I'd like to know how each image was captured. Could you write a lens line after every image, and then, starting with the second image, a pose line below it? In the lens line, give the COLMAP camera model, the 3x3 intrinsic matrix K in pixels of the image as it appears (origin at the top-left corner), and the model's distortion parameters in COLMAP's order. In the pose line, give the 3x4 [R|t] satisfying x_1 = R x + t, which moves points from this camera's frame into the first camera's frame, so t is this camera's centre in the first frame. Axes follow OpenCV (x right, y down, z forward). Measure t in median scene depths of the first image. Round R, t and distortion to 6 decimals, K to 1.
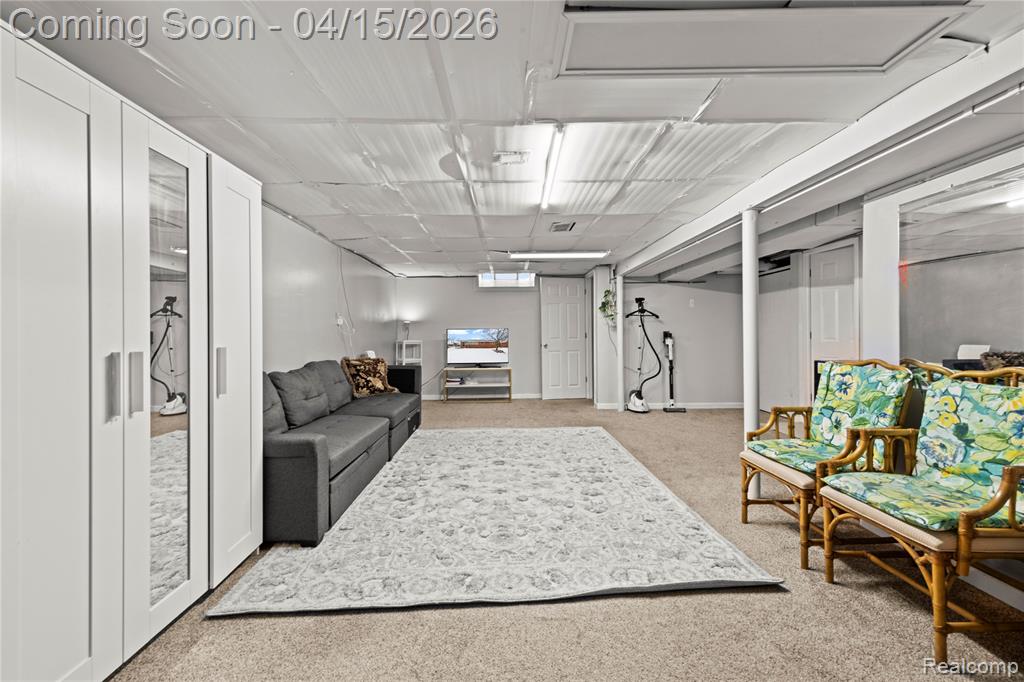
lens RADIAL K [[413.1, 0, 511.4], [0, 413.1, 335.2], [0, 0, 1]] dist [0.064795, -0.009078]
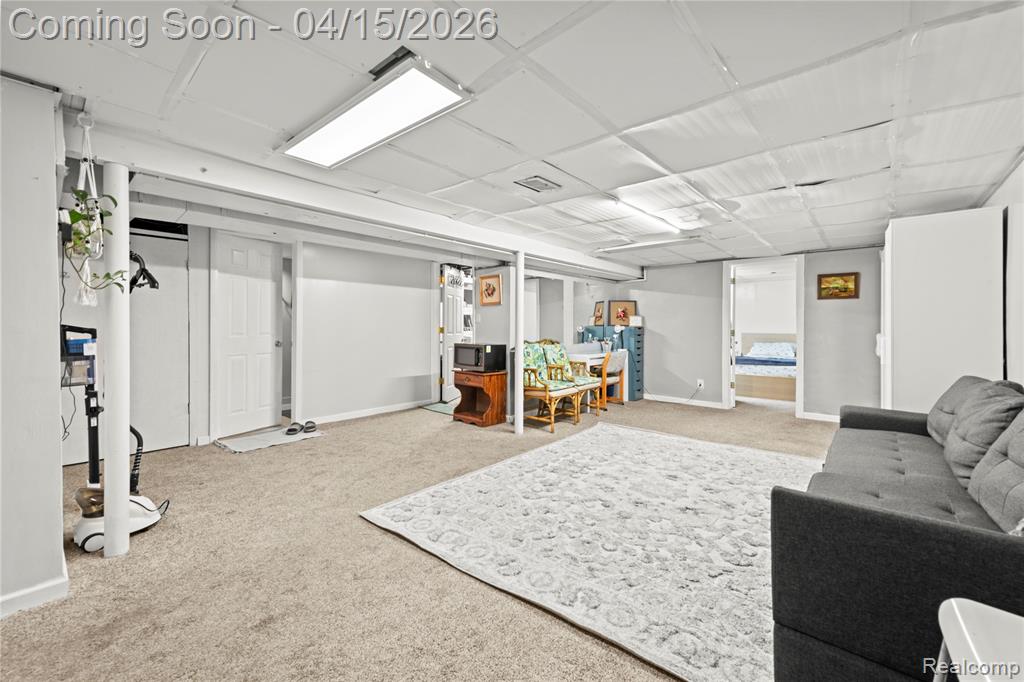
lens RADIAL K [[413.1, 0, 511.4], [0, 413.1, 335.2], [0, 0, 1]] dist [0.064795, -0.009078]
pose [[-0.744003, 0.002472, 0.668172, -0.485779], [0.014510, 0.999817, 0.012458, -0.006696], [-0.668019, 0.018963, -0.743903, 2.291768]]
